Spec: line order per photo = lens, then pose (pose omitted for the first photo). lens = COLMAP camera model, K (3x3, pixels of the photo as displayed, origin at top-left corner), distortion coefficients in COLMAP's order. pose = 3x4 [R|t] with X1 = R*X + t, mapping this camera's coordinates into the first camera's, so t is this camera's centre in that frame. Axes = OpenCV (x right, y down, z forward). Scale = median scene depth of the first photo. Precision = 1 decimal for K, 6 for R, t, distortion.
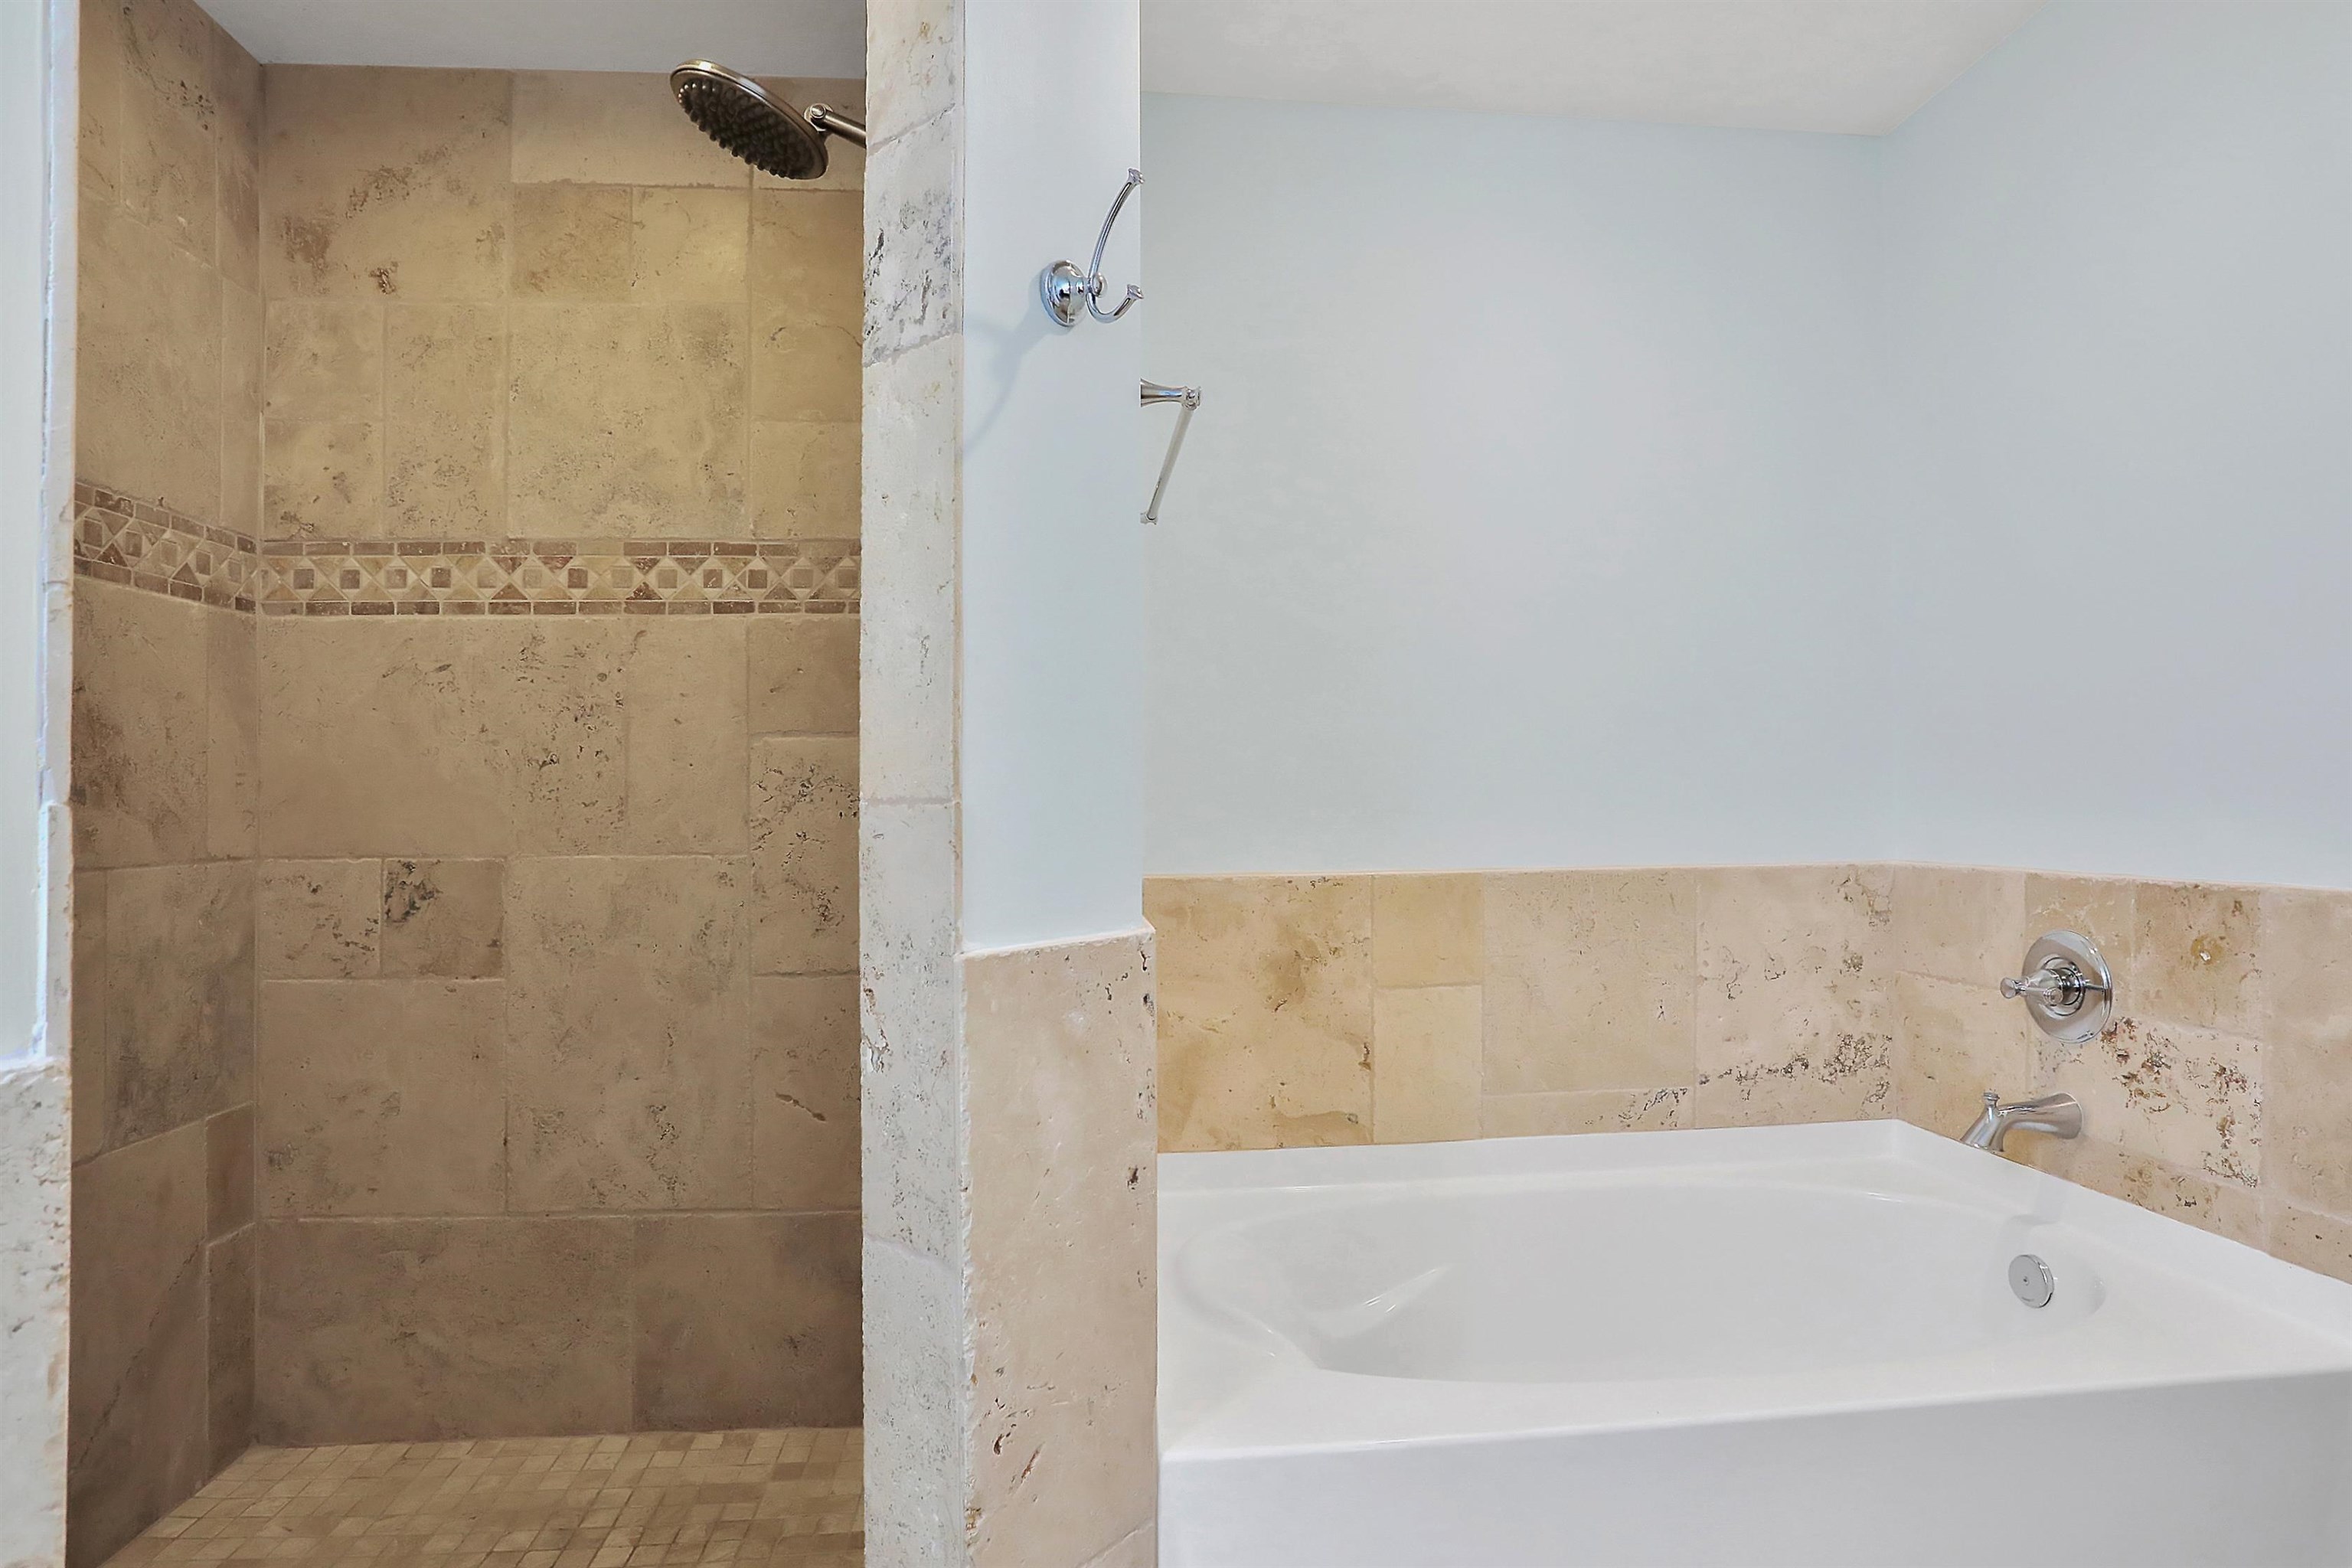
lens RADIAL K [[1216.3, 0, 1169.4], [0, 1216.3, 802.7], [0, 0, 1]] dist [-0.072841, 0.025642]
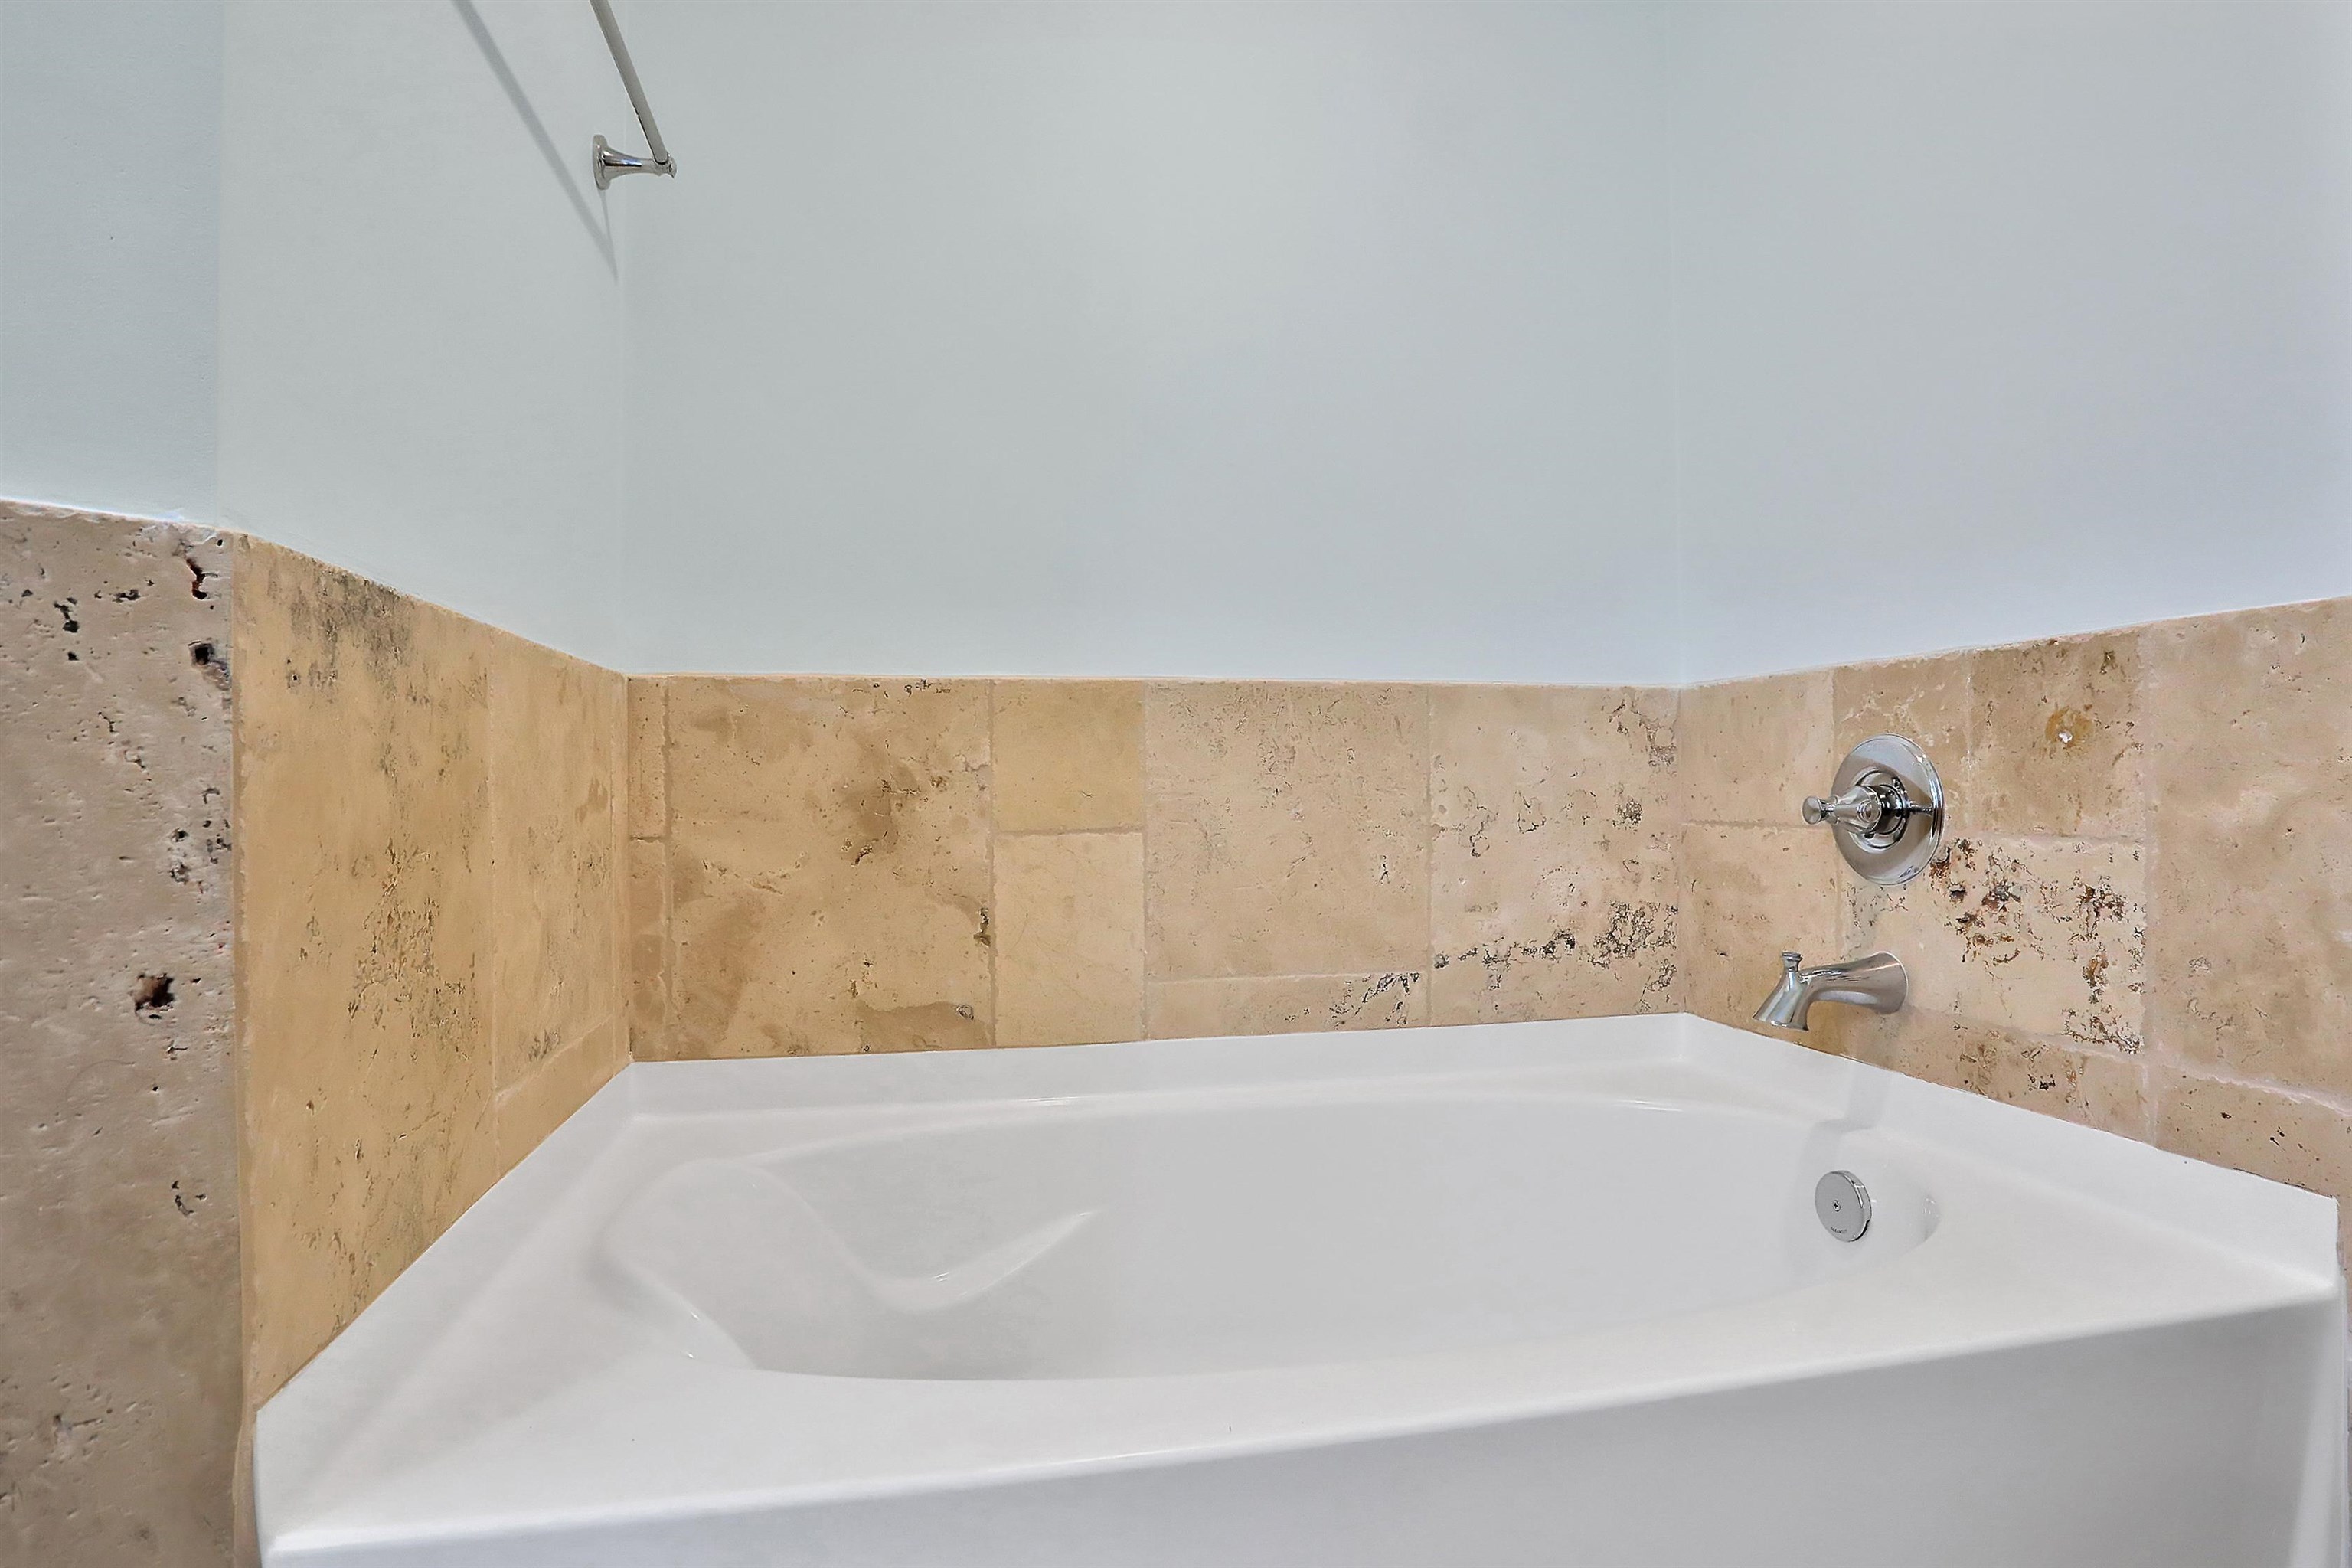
lens RADIAL K [[1216.3, 0, 1172.1], [0, 1216.3, 763.7], [0, 0, 1]] dist [-0.072841, 0.025642]
pose [[0.993836, 0.007938, 0.110573, 0.195826], [-0.006333, 0.999869, -0.014862, 0.121700], [-0.110677, 0.014071, 0.993757, 0.255049]]
